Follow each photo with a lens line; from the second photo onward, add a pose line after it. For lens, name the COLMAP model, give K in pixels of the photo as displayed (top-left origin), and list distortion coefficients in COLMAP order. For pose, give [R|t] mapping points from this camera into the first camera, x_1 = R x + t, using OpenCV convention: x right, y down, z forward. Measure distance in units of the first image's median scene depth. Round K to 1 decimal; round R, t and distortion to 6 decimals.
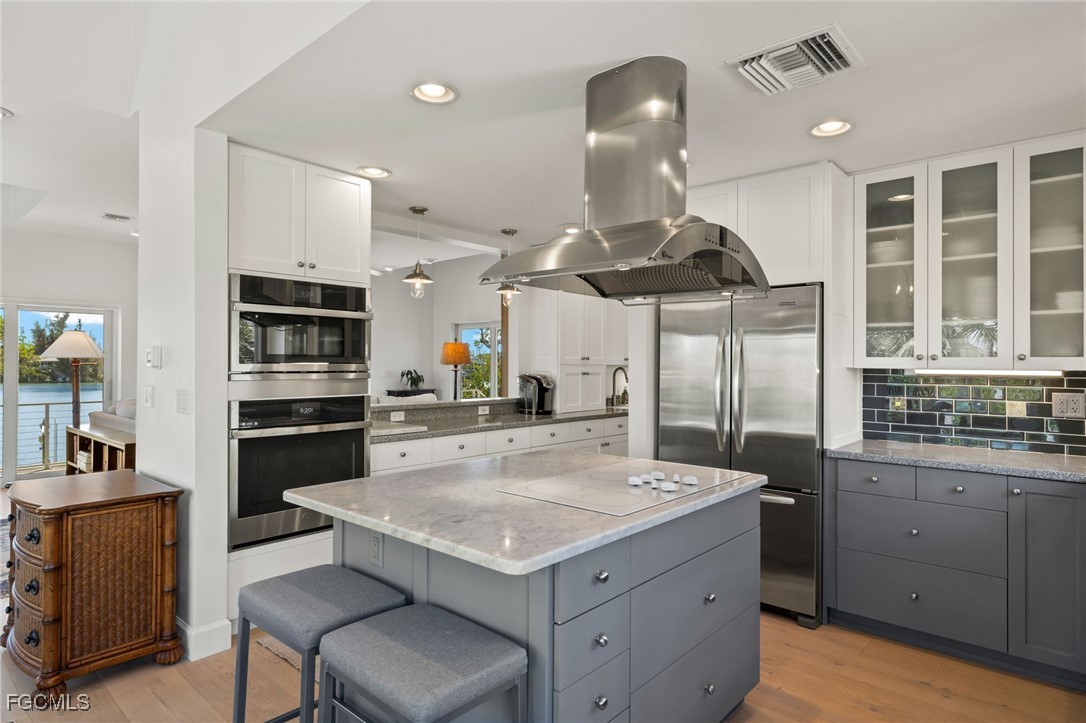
lens RADIAL K [[596.6, 0, 542.0], [0, 596.6, 356.8], [0, 0, 1]] dist [0.005765, -0.003881]
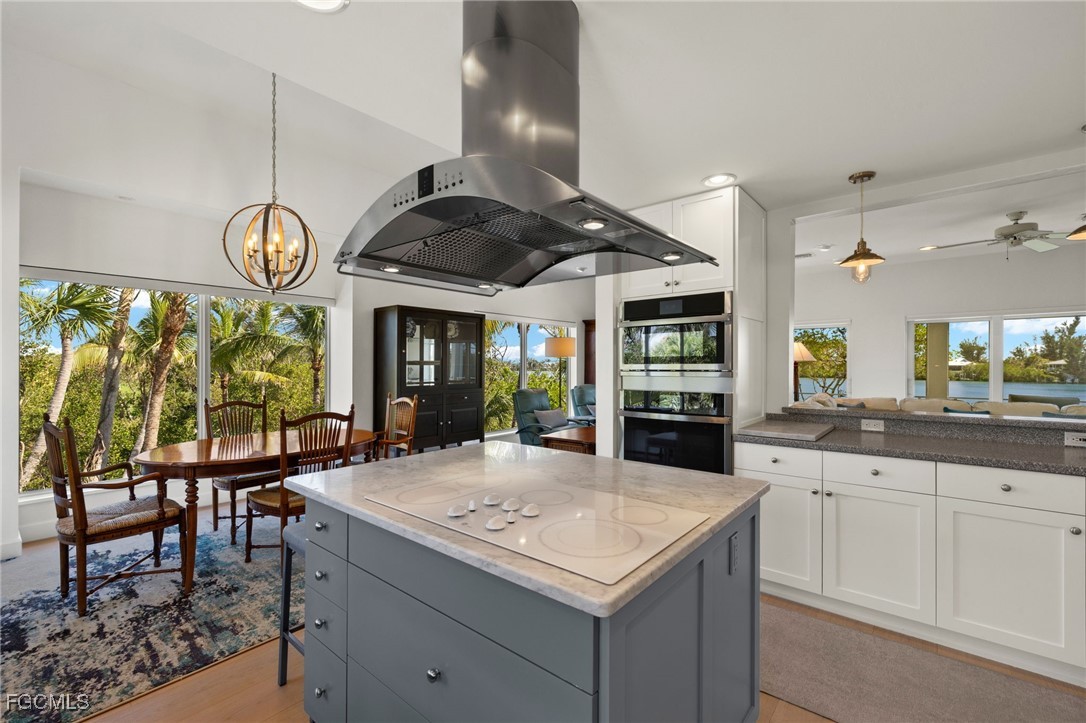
lens RADIAL K [[462.6, 0, 544.1], [0, 462.6, 362.5], [0, 0, 1]] dist [-0.002893, -0.000287]
pose [[0.030172, -0.009795, -0.999497, 0.563136], [0.012846, 0.999873, -0.009411, 0.015510], [0.999462, -0.012556, 0.030294, 0.727243]]
